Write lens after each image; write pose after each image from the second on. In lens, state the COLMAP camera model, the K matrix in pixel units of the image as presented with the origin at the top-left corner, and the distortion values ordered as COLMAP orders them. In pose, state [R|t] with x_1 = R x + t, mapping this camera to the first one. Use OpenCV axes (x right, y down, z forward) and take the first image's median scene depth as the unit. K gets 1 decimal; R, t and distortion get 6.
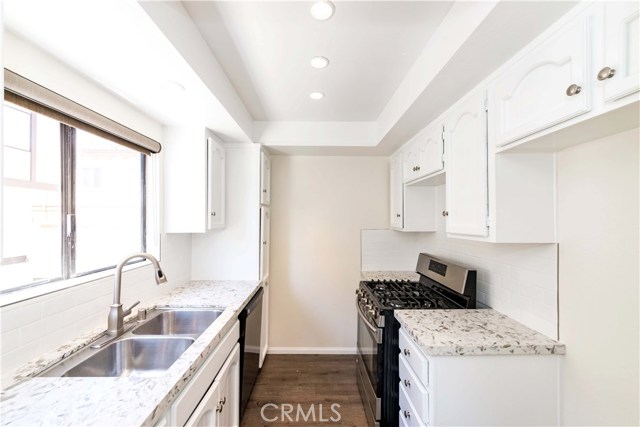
lens RADIAL K [[259.2, 0, 318.4], [0, 259.2, 218.5], [0, 0, 1]] dist [0.018290, 0.000082]
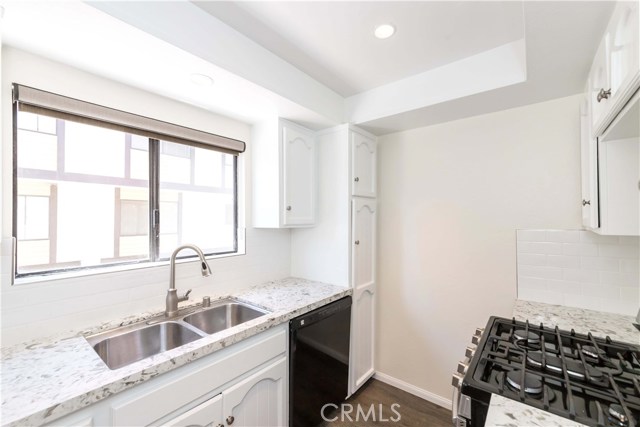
lens RADIAL K [[267.5, 0, 320.7], [0, 267.5, 214.5], [0, 0, 1]] dist [0.000223, 0.000149]
pose [[0.775233, -0.012545, -0.631550, 0.317534], [0.007556, 0.999915, -0.010587, 0.017894], [0.631630, 0.003435, 0.775263, 0.361400]]
